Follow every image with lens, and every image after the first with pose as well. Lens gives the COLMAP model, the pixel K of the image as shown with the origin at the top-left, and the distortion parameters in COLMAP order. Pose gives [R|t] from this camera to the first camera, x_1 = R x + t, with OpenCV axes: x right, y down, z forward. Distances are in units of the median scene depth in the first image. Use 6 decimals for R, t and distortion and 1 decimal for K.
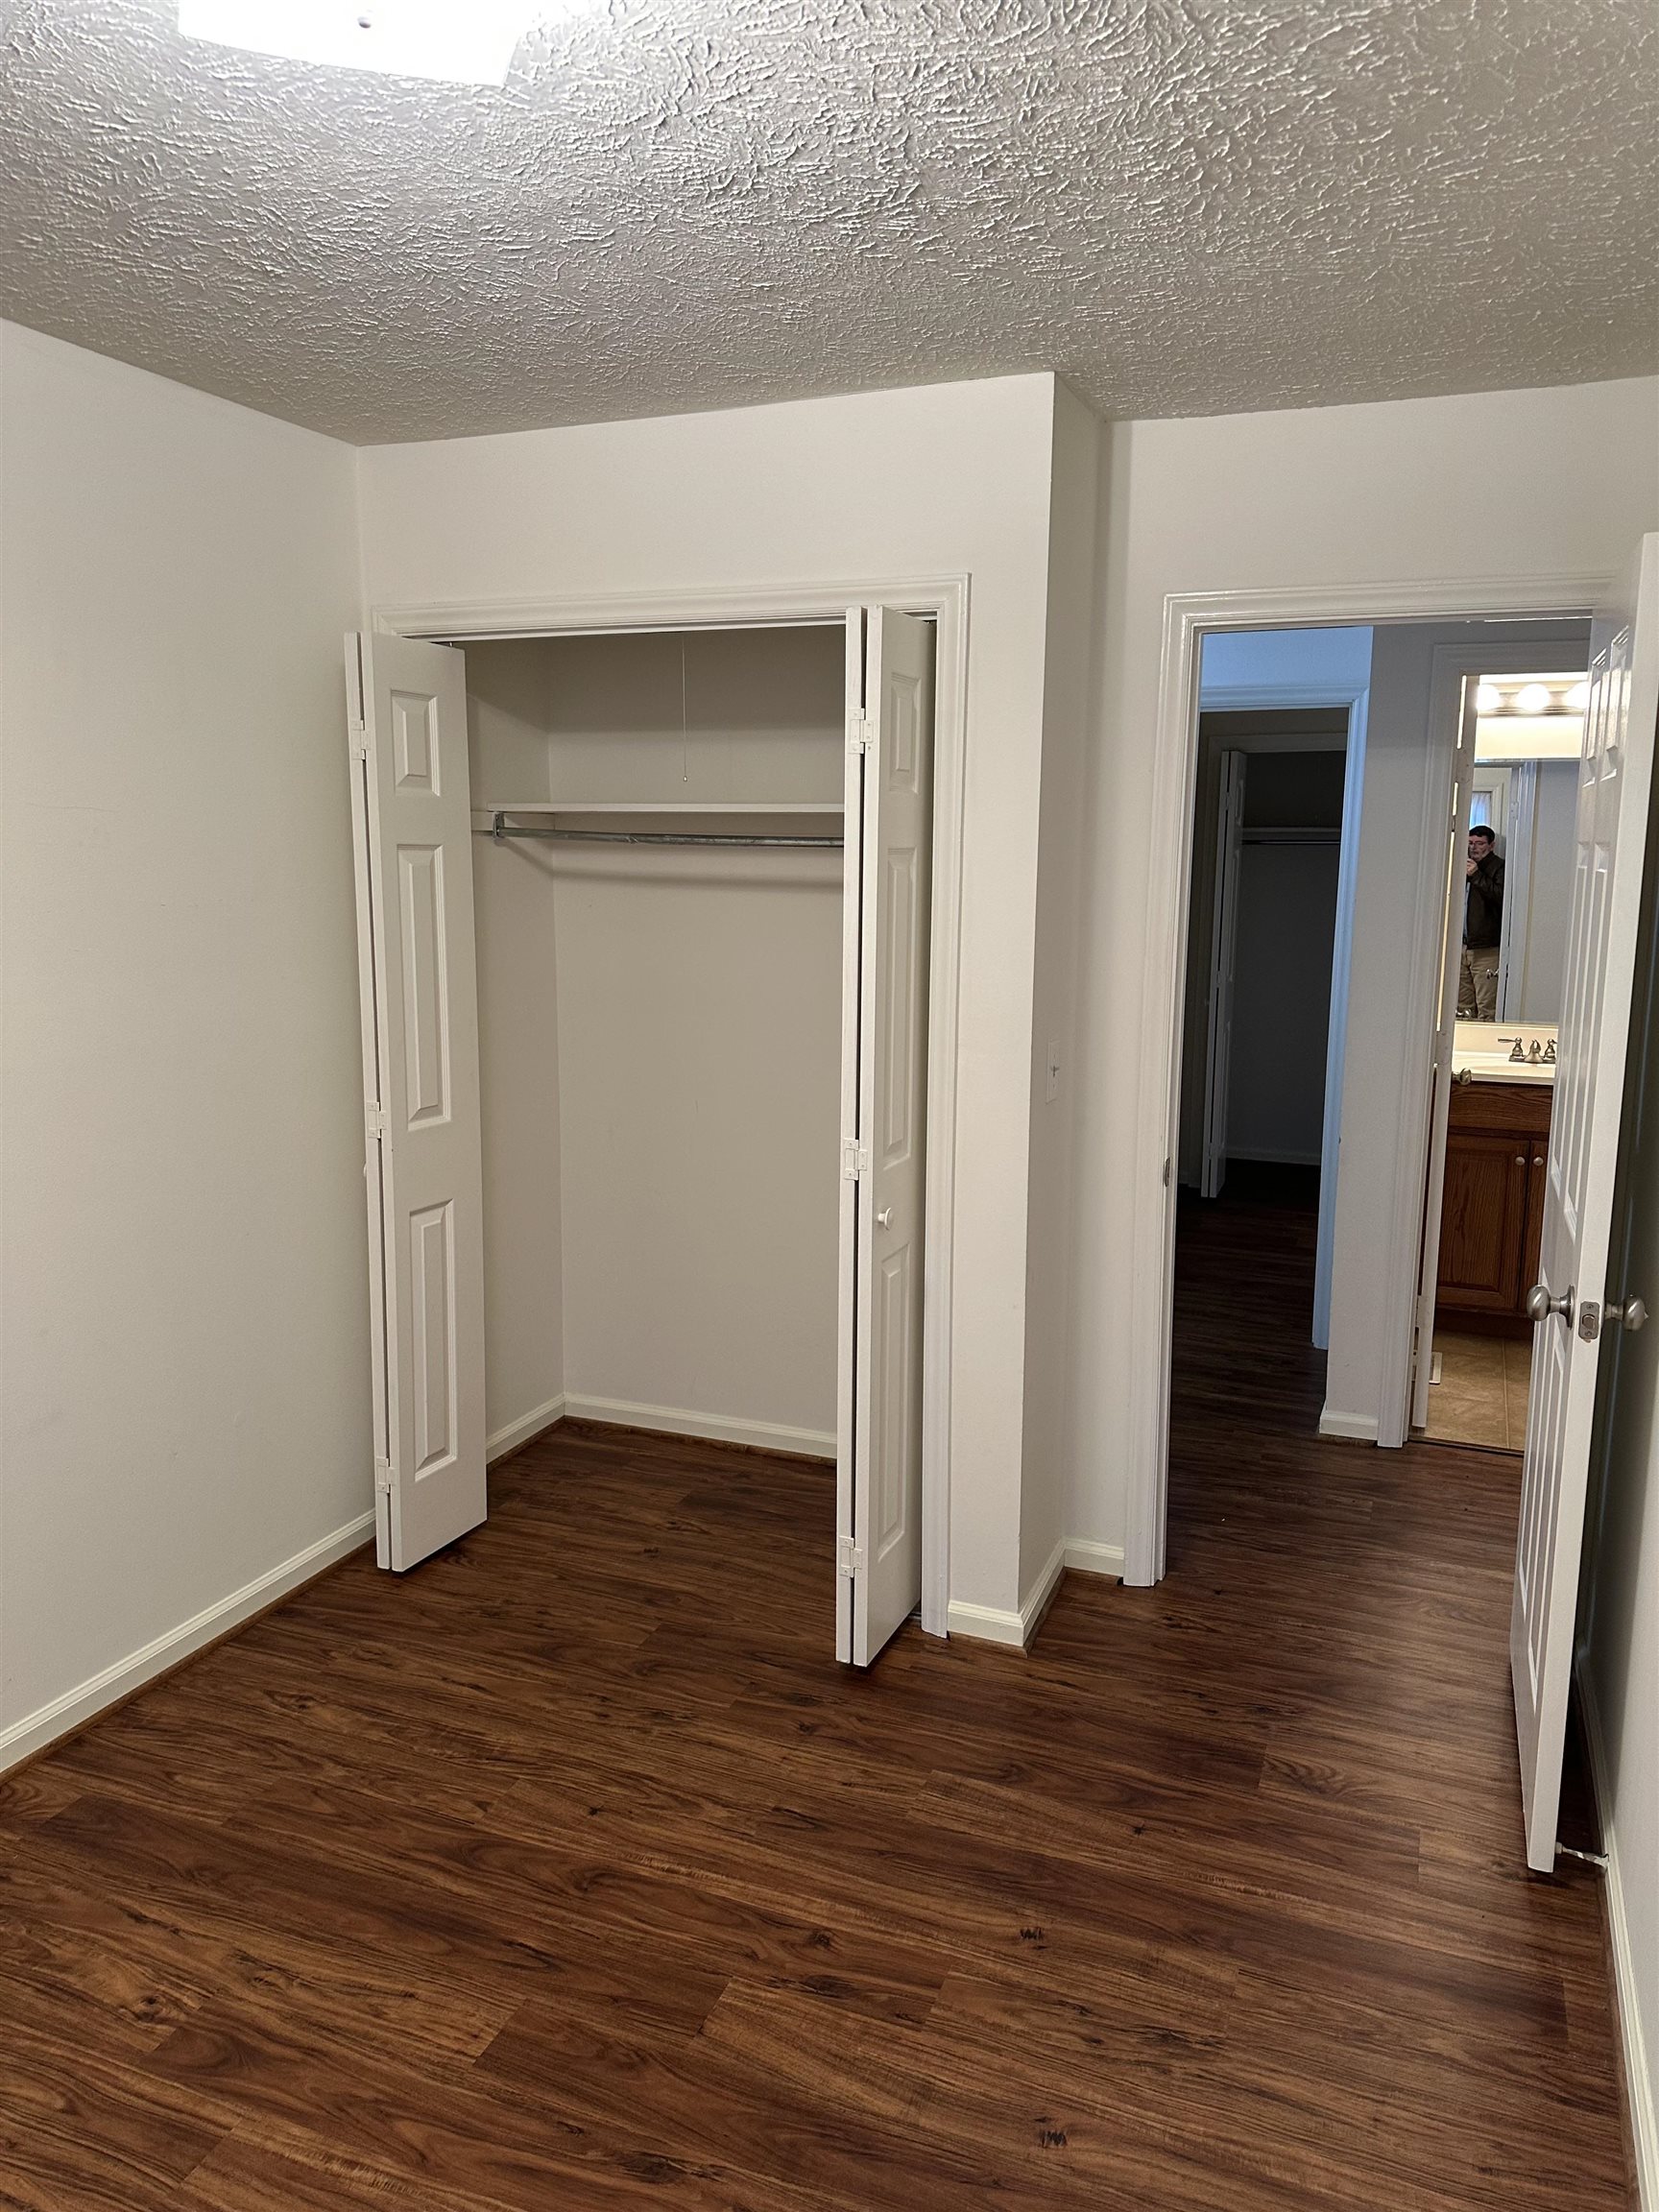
lens RADIAL K [[1563.2, 0, 826.7], [0, 1563.2, 1109.0], [0, 0, 1]] dist [0.026098, -0.018601]
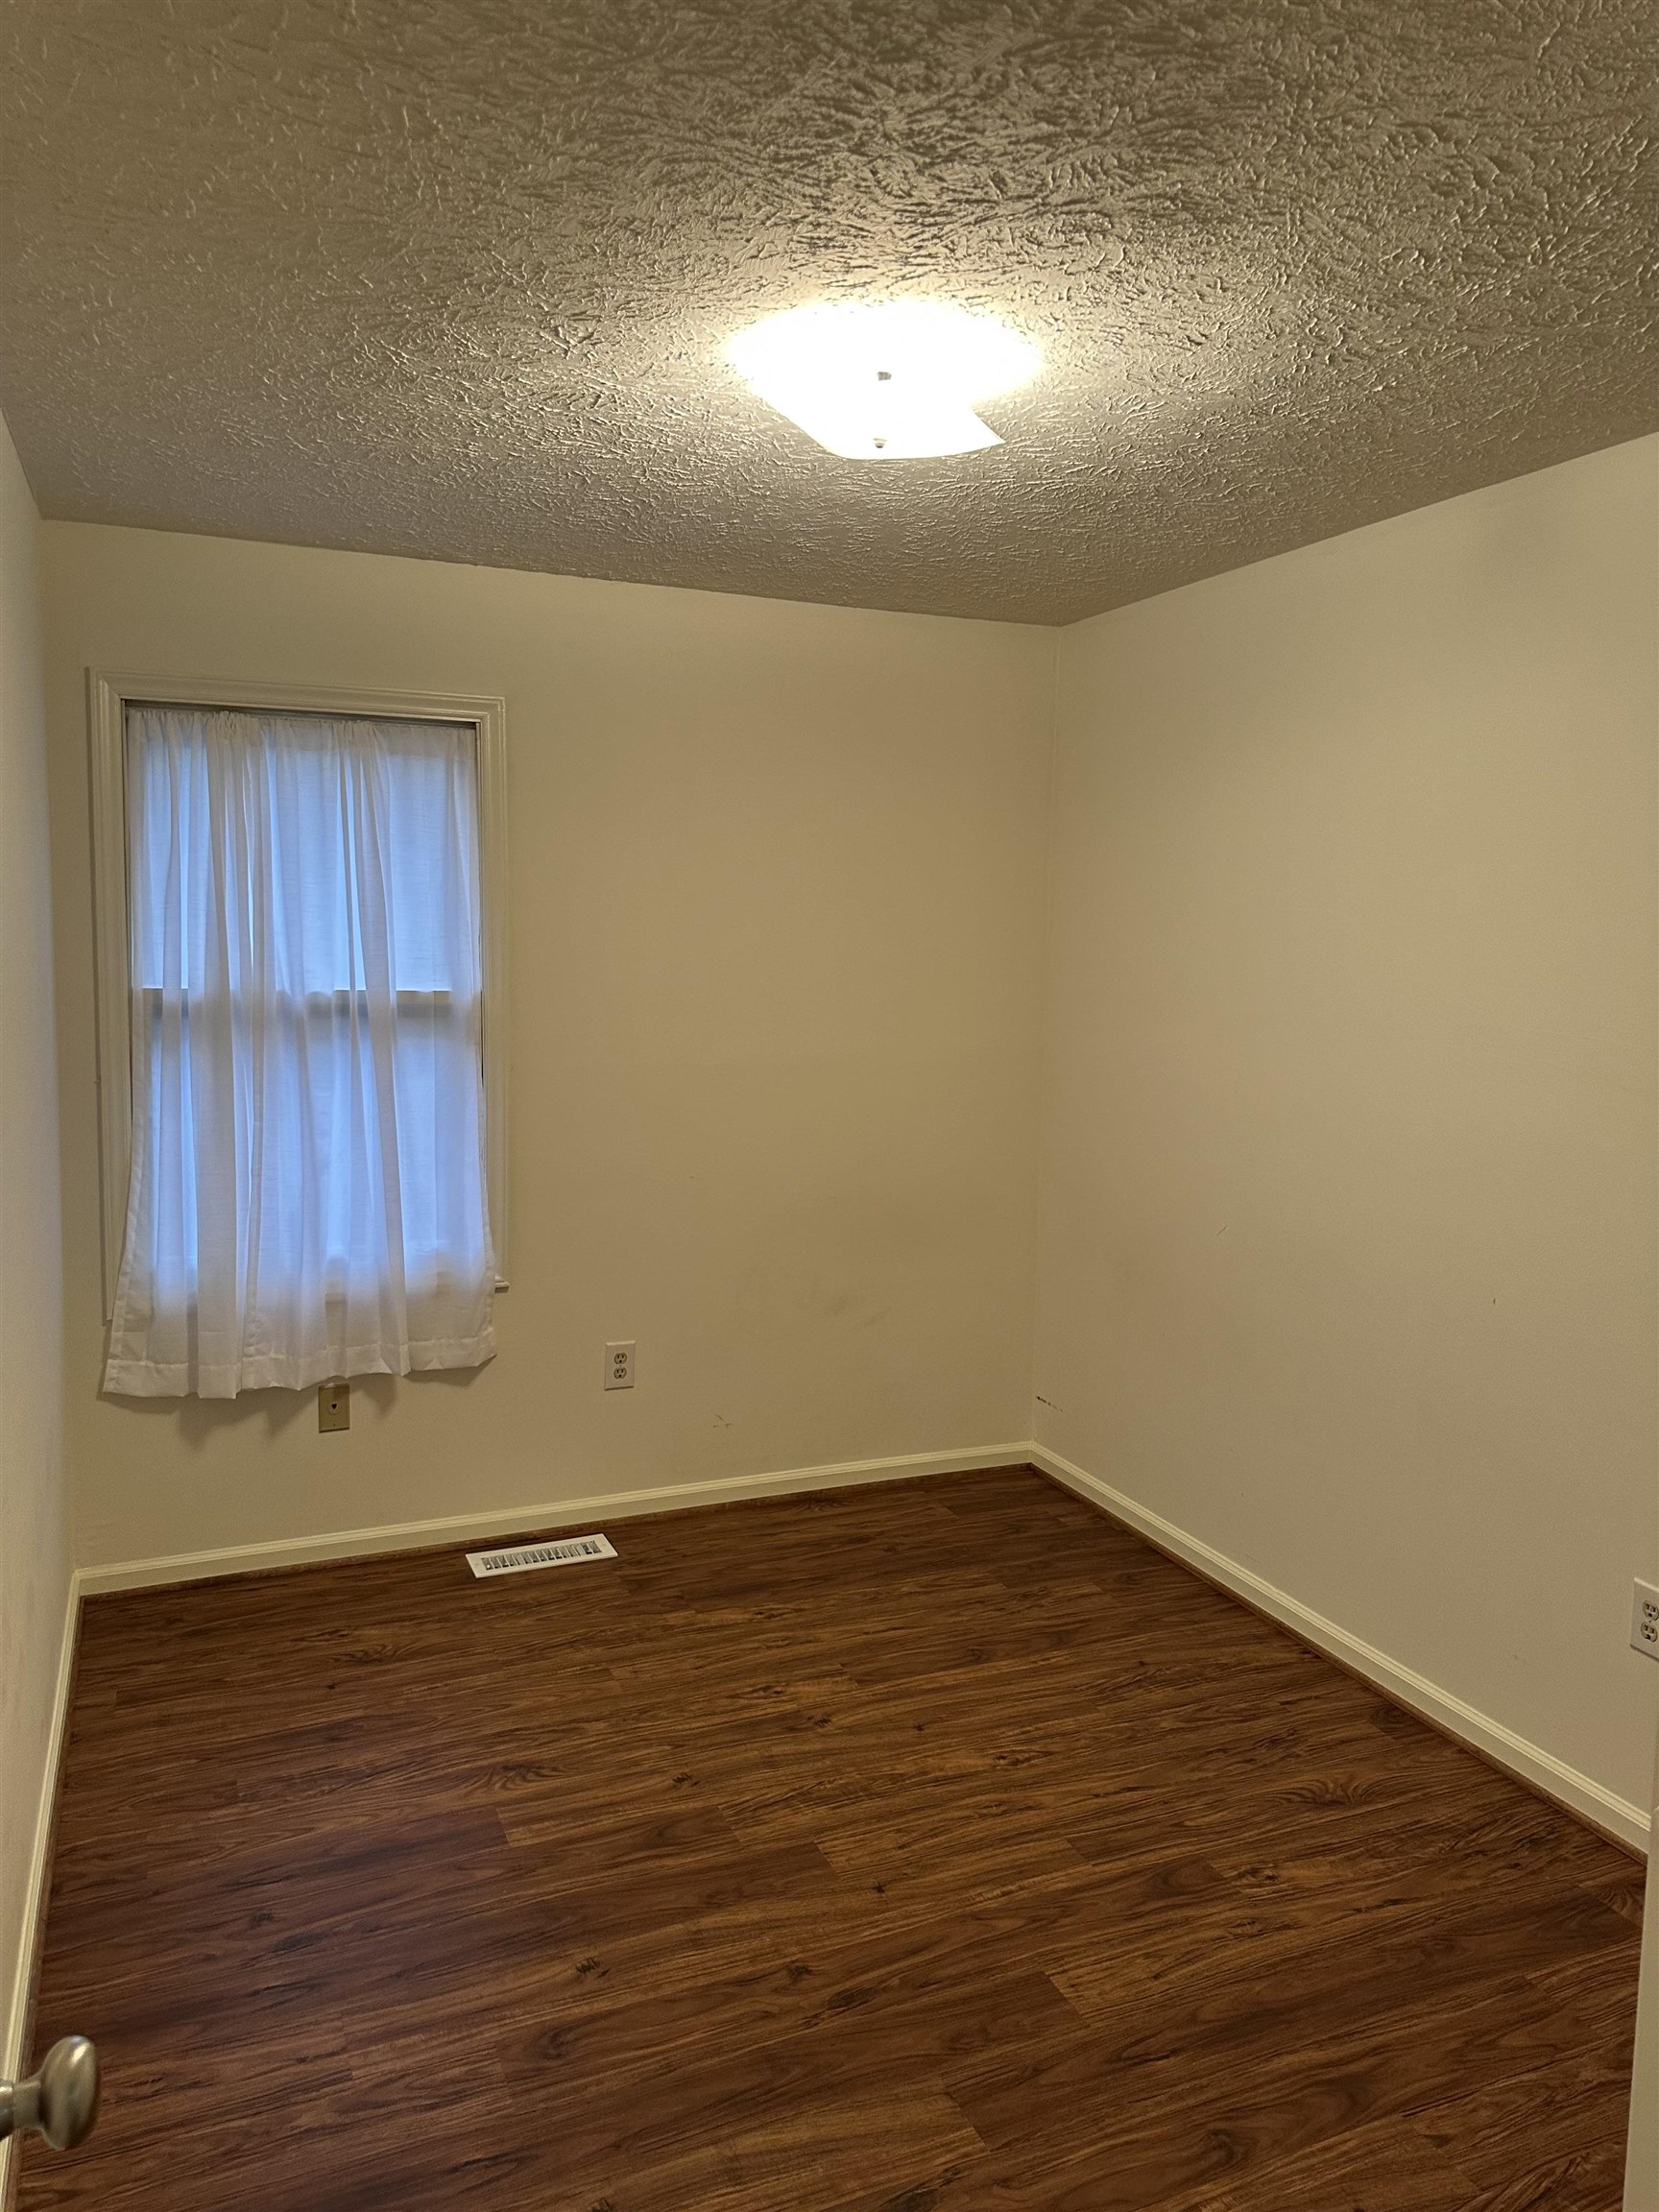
lens RADIAL K [[1563.2, 0, 827.3], [0, 1563.2, 1106.4], [0, 0, 1]] dist [0.026098, -0.018601]
pose [[-0.703492, 0.063480, -0.707863, 0.636414], [-0.138080, 0.964816, 0.223751, -0.230909], [0.697161, 0.255149, -0.669975, 1.443946]]
